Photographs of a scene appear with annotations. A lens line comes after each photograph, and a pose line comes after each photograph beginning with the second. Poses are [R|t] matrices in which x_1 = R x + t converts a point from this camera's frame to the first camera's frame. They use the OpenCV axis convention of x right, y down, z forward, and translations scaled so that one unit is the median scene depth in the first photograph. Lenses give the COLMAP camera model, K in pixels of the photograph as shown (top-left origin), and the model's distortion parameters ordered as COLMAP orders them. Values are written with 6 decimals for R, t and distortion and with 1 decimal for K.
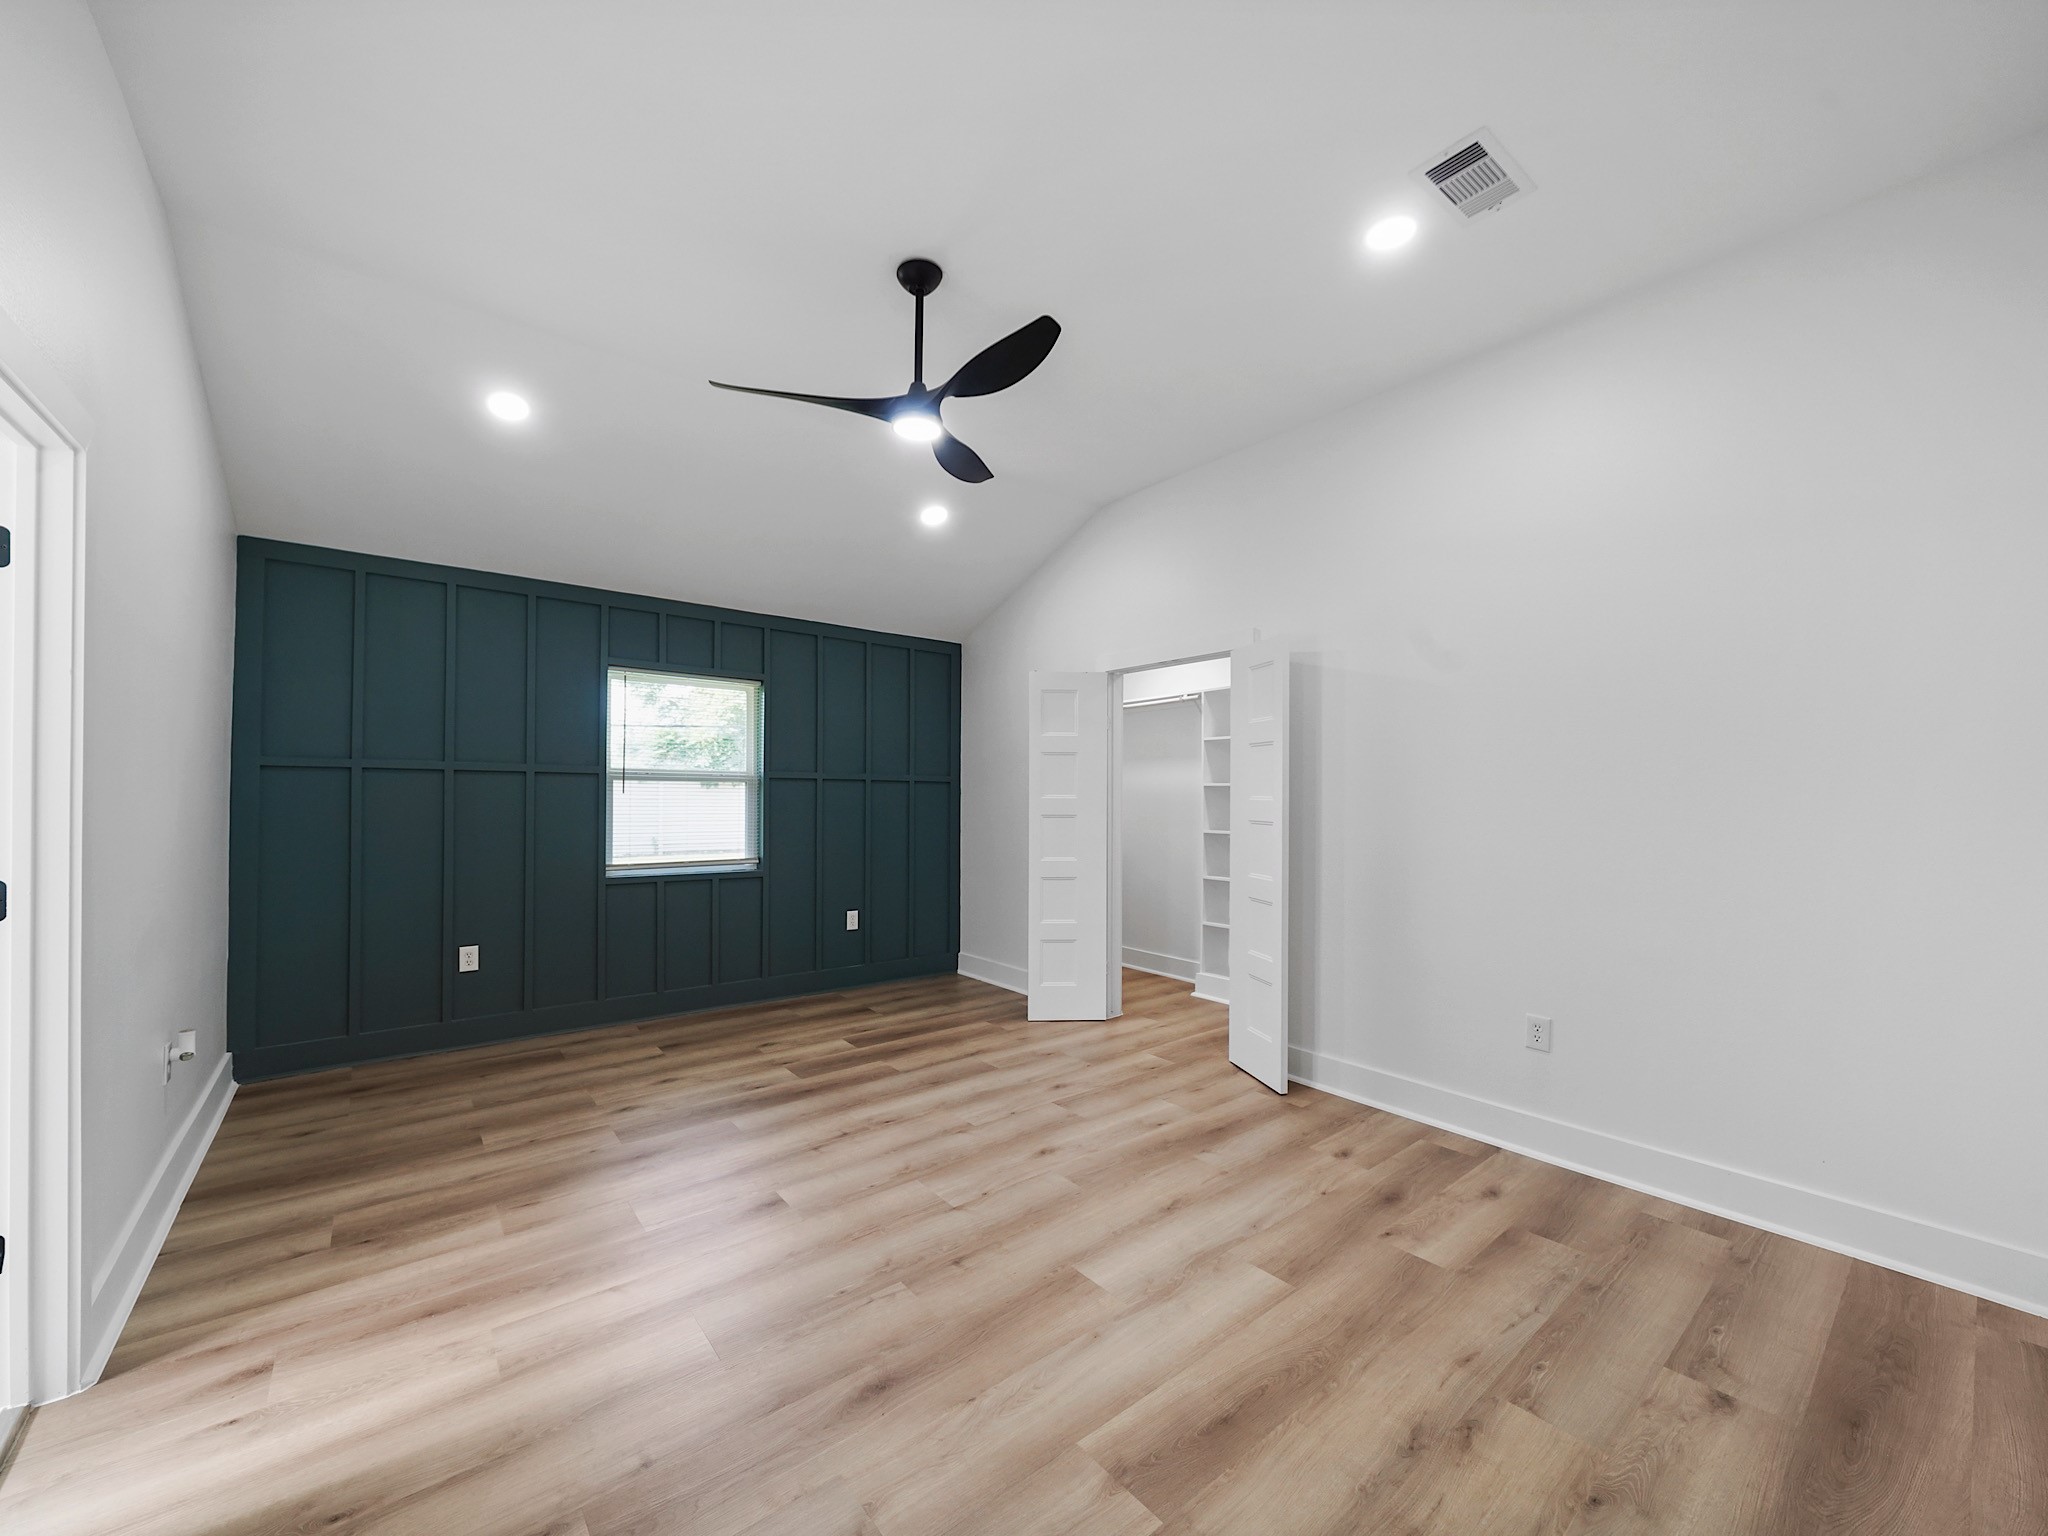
lens RADIAL K [[790.9, 0, 1015.6], [0, 790.9, 790.3], [0, 0, 1]] dist [-0.002862, -0.000259]
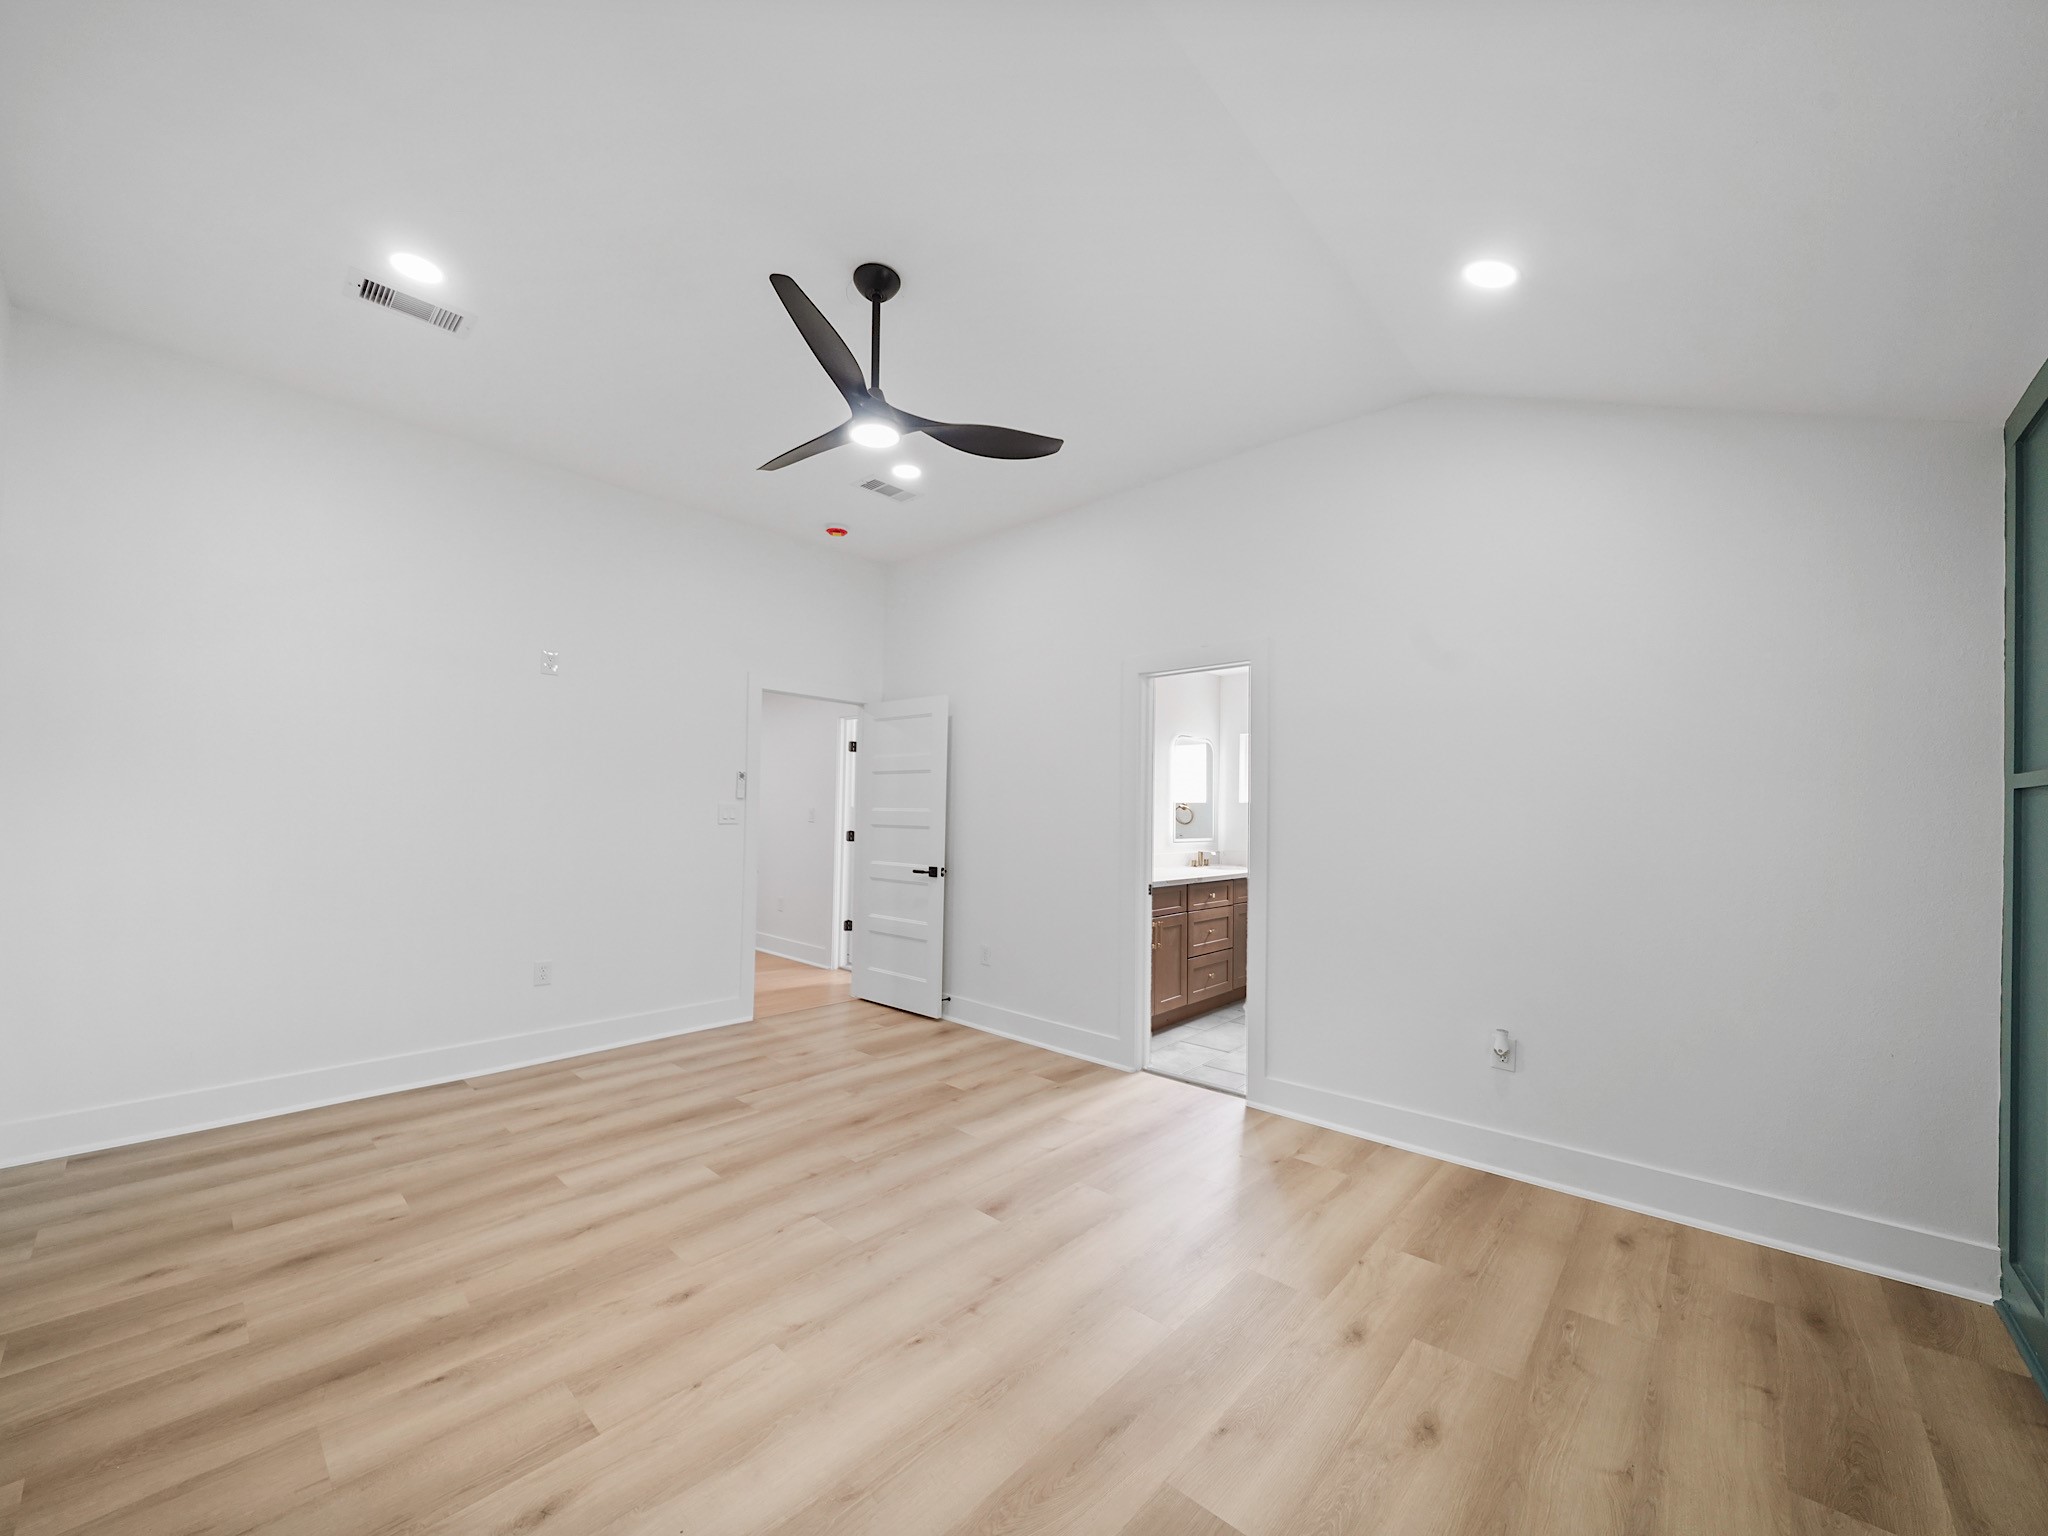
lens RADIAL K [[790.9, 0, 1015.6], [0, 790.9, 790.3], [0, 0, 1]] dist [-0.002862, -0.000259]
pose [[-0.988495, -0.025856, -0.149025, -0.162806], [-0.020968, 0.999192, -0.034275, 0.007785], [0.149791, -0.030755, -0.988239, 1.987193]]
